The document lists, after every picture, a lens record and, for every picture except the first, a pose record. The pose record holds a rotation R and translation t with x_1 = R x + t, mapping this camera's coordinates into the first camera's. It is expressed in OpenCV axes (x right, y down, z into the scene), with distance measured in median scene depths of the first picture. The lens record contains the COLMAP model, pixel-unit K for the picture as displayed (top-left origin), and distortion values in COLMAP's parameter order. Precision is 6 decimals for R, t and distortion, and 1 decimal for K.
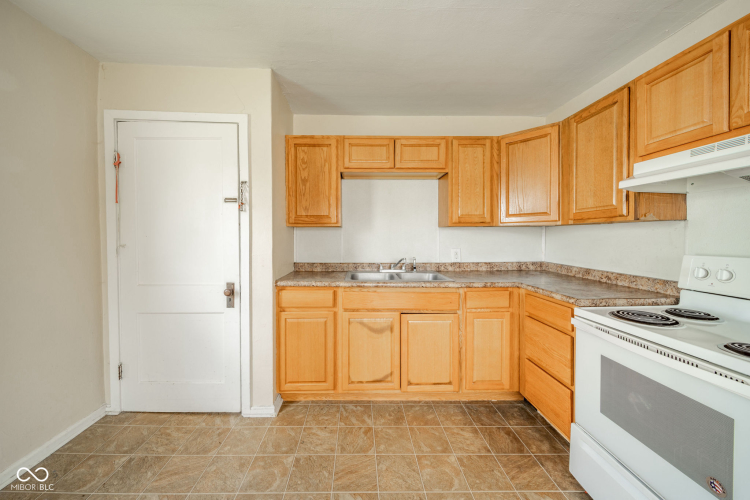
lens RADIAL K [[264.0, 0, 374.6], [0, 264.0, 247.3], [0, 0, 1]] dist [0.001521, -0.000003]
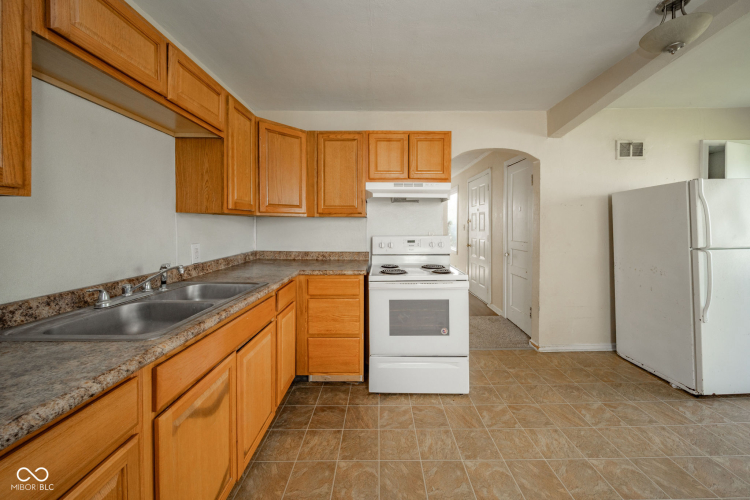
lens RADIAL K [[260.8, 0, 378.2], [0, 260.8, 231.9], [0, 0, 1]] dist [-0.014556, -0.000083]
pose [[0.048626, -0.021919, 0.998577, -0.505830], [0.040469, 0.998981, 0.019958, -0.030194], [-0.997997, 0.039441, 0.049463, 0.681615]]
